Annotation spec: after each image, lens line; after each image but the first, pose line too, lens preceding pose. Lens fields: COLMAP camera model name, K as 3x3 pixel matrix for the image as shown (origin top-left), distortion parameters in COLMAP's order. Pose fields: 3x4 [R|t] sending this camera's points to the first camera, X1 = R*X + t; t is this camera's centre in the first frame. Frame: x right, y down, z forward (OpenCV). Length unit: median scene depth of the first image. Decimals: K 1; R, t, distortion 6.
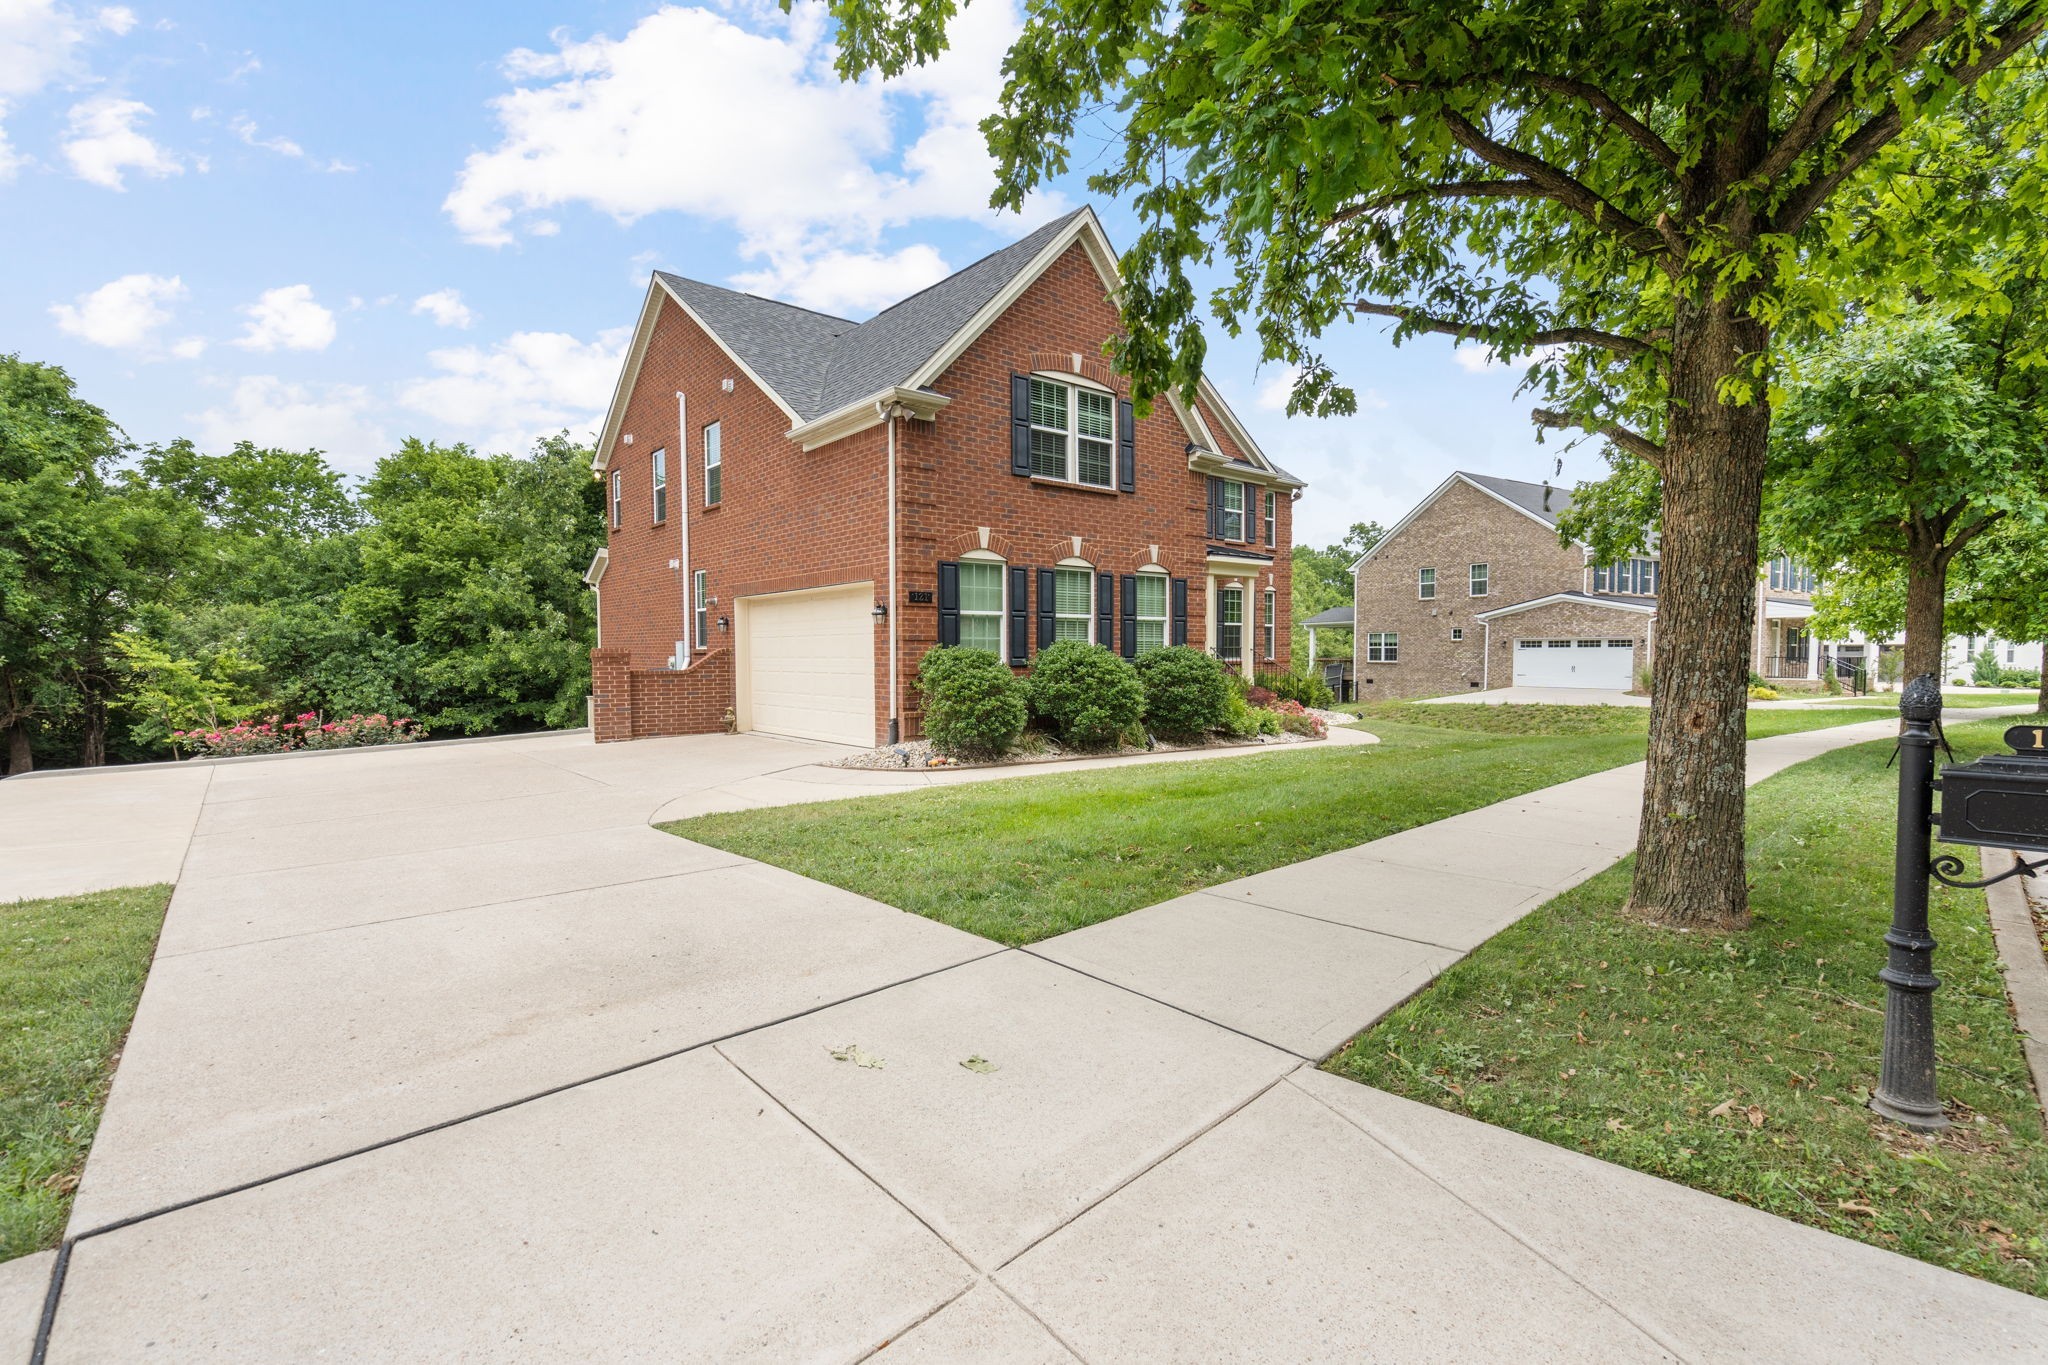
lens RADIAL K [[932.3, 0, 1019.8], [0, 932.3, 691.6], [0, 0, 1]] dist [-0.004362, 0.002038]
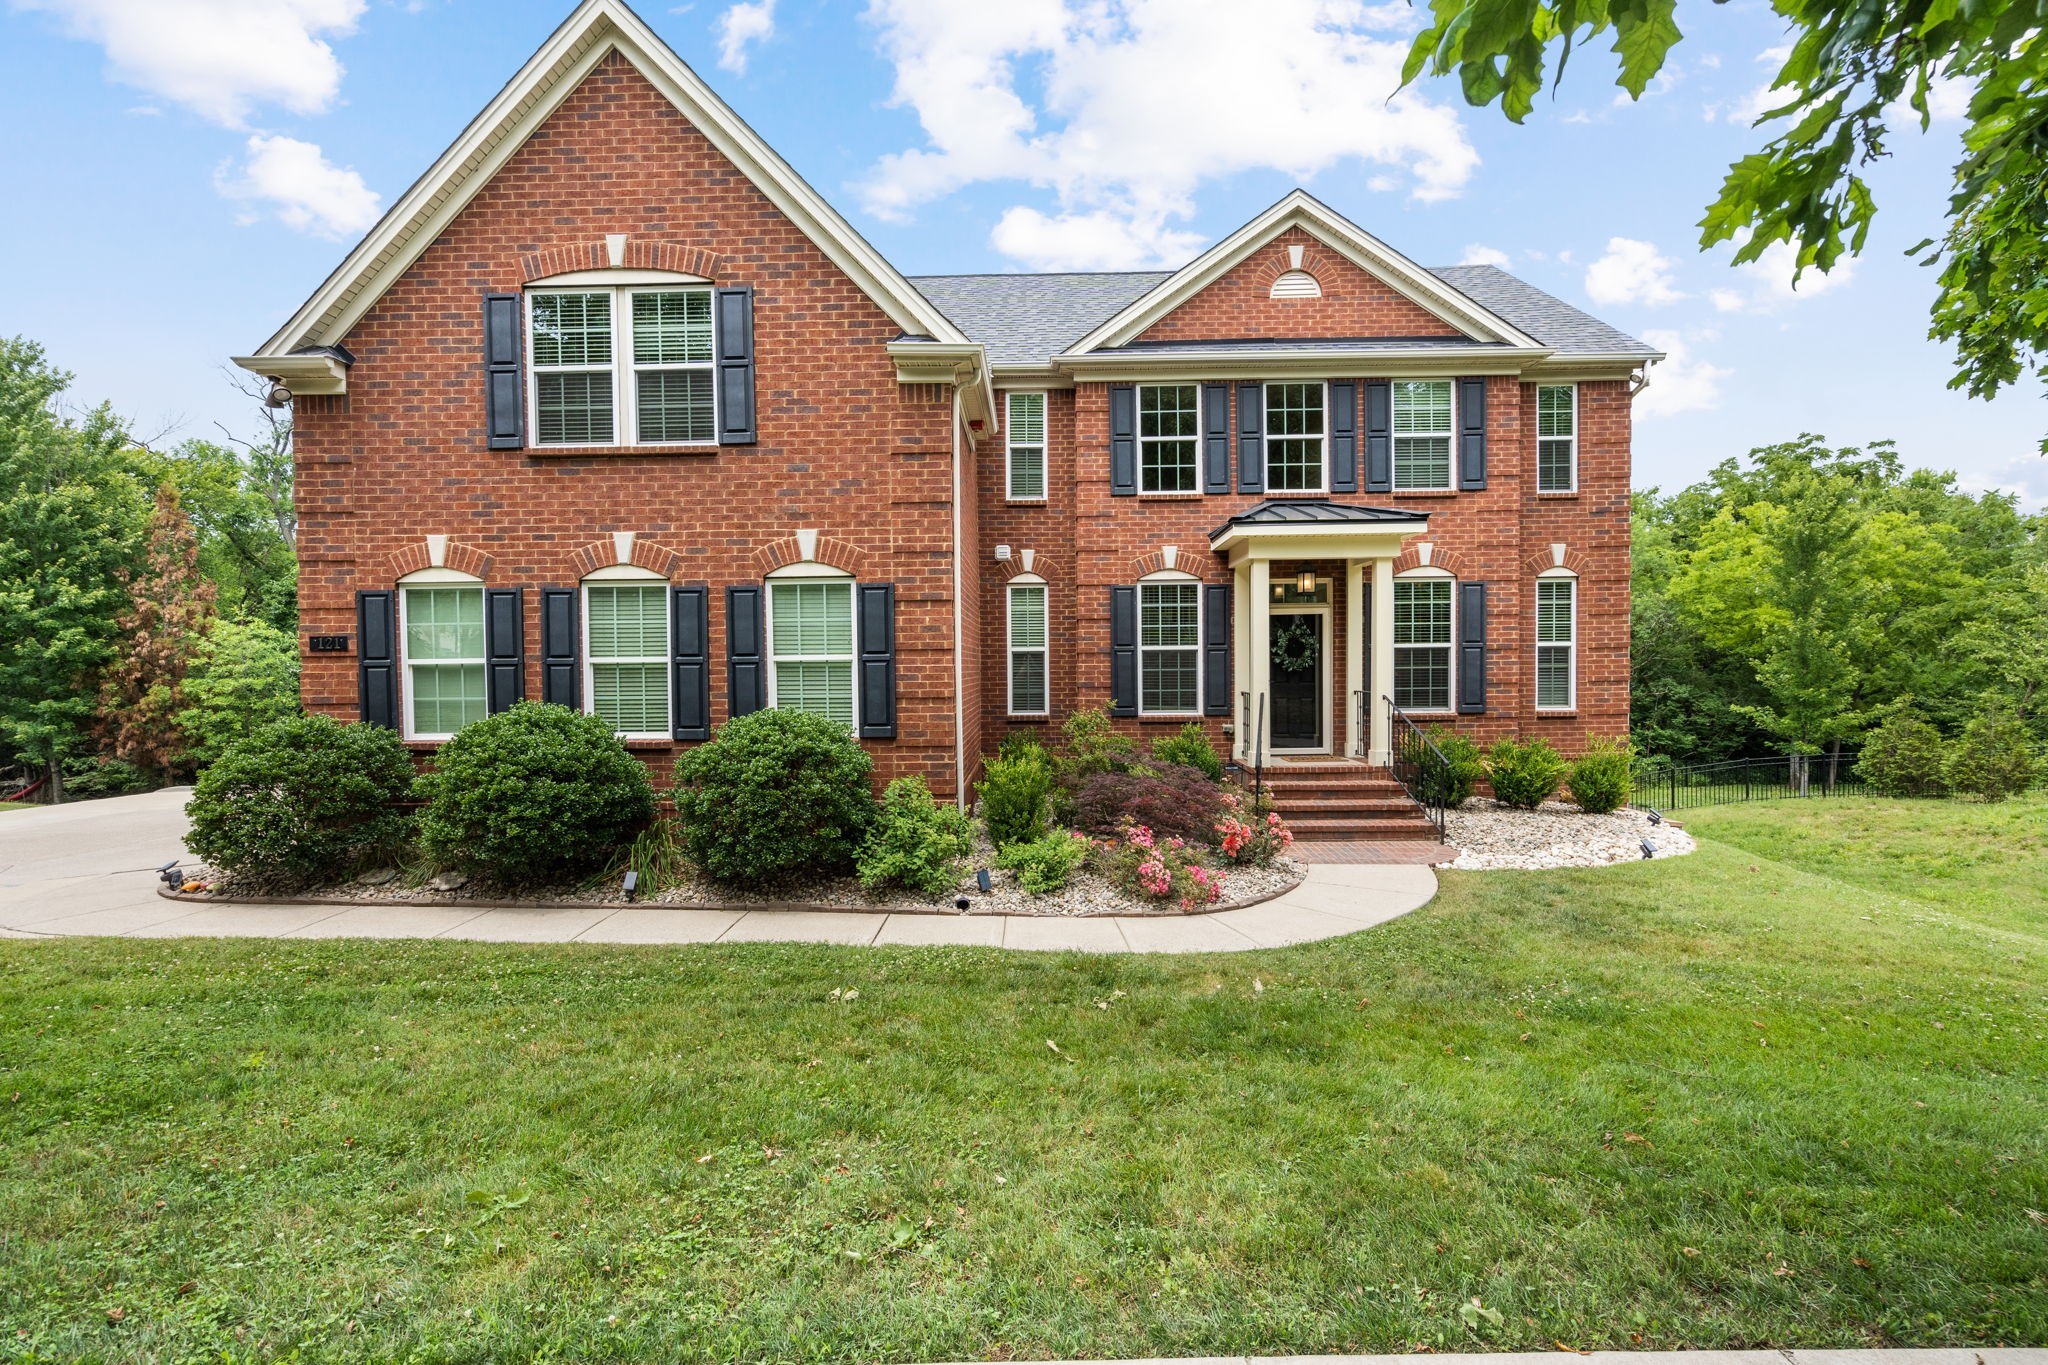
lens RADIAL K [[932.3, 0, 1024.2], [0, 932.3, 688.4], [0, 0, 1]] dist [-0.004362, 0.002038]
pose [[0.746460, 0.011431, -0.665332, 0.644085], [-0.020682, 0.999768, -0.006027, -0.062220], [0.665108, 0.018259, 0.746523, 0.692993]]
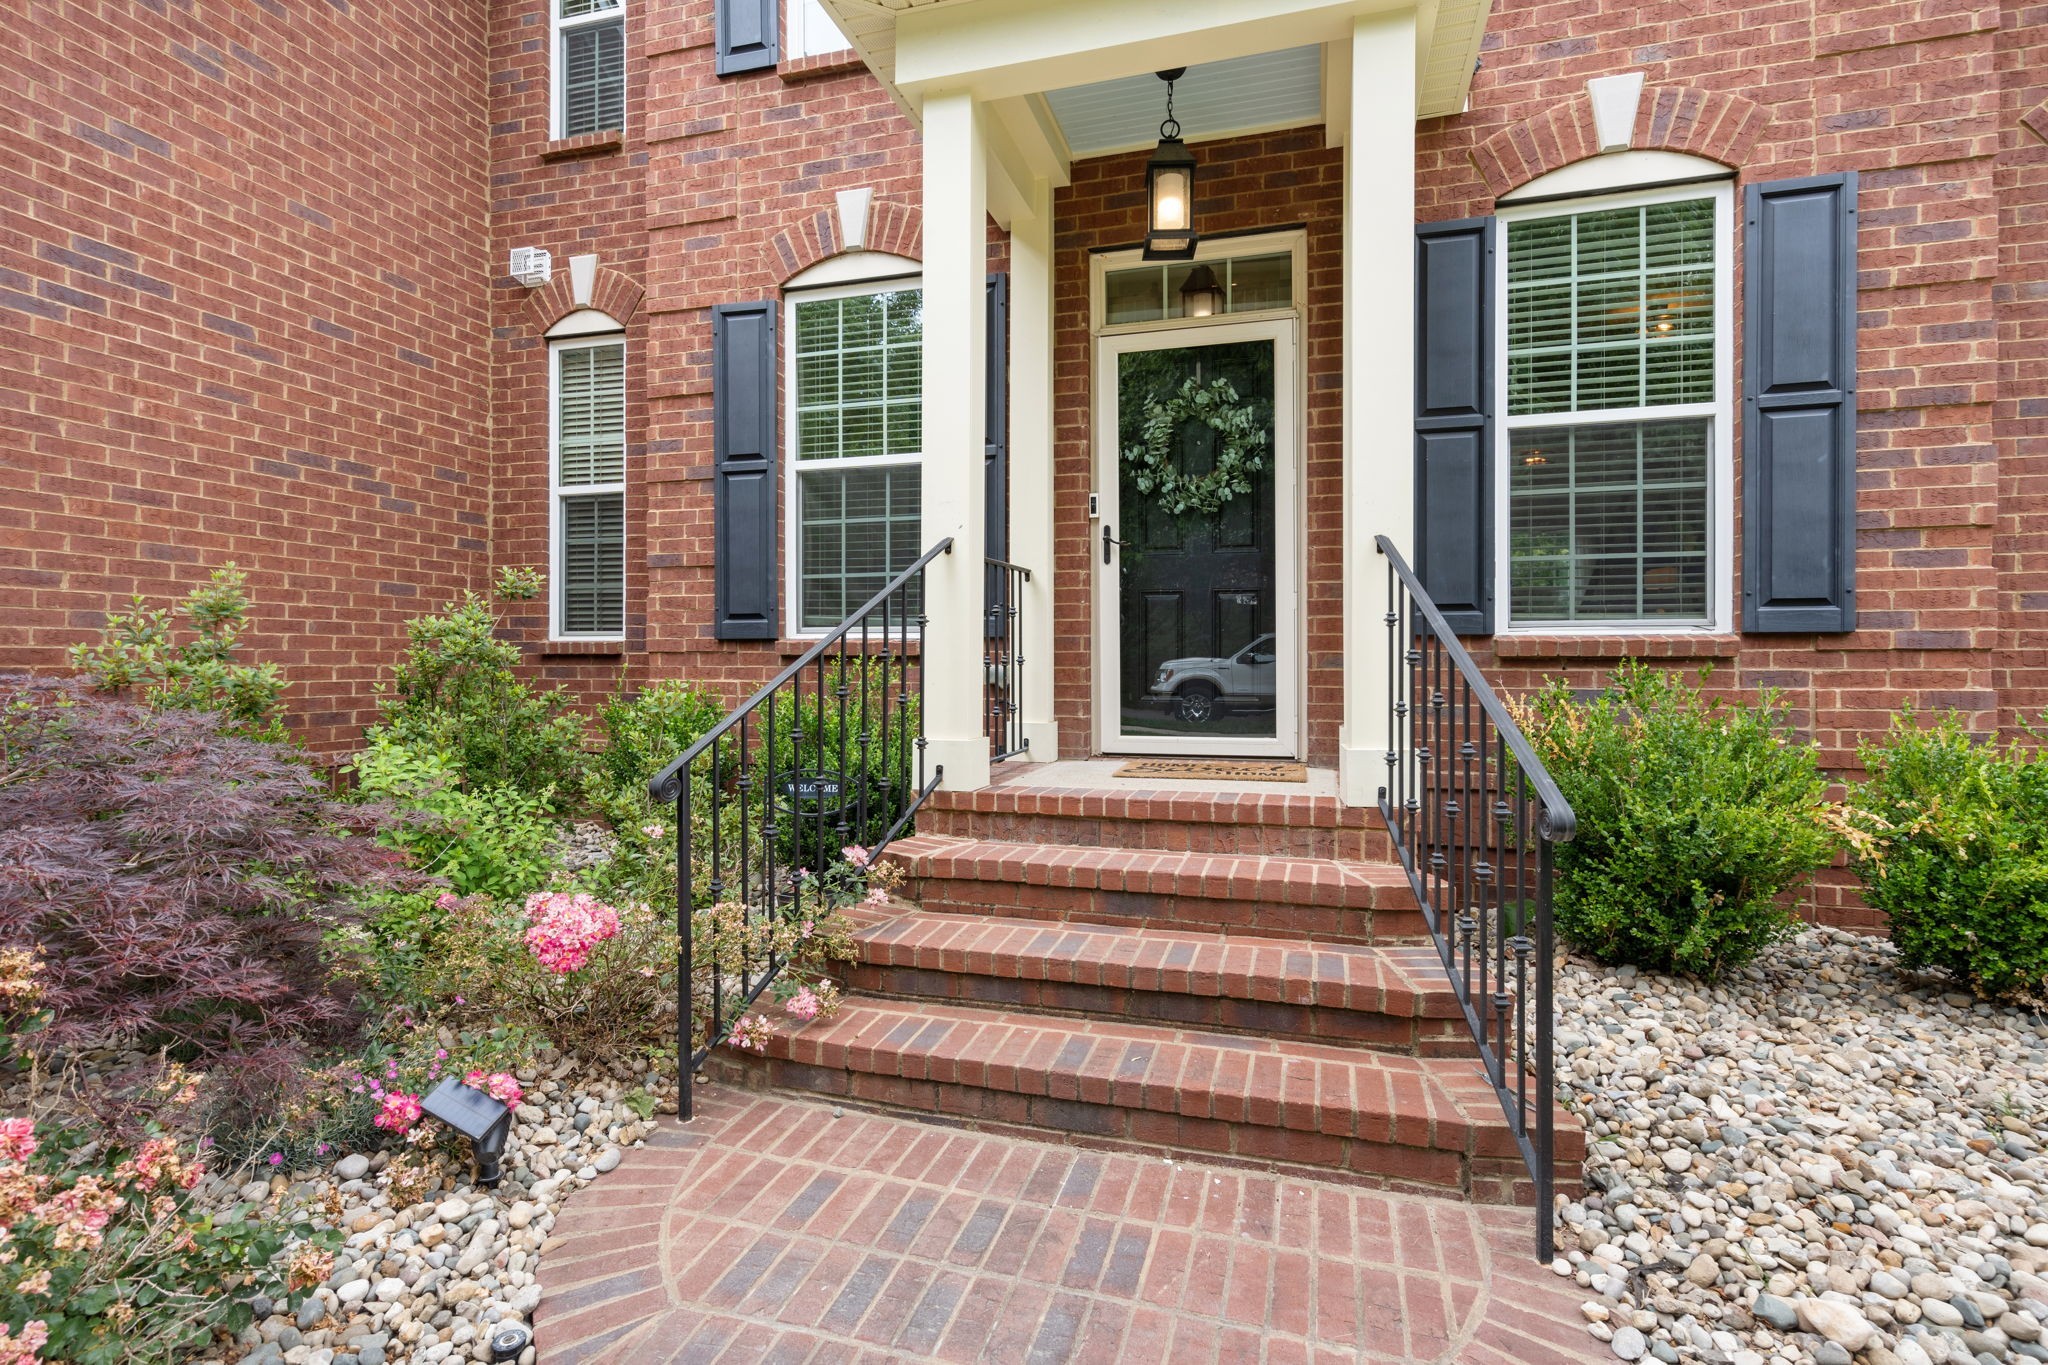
lens RADIAL K [[972.9, 0, 1020.0], [0, 972.9, 662.6], [0, 0, 1]] dist [0.001454, 0.000194]
pose [[0.546957, 0.003564, -0.837153, 0.491332], [-0.038893, 0.999019, -0.021158, -0.033161], [0.836257, 0.044132, 0.546559, 1.271804]]
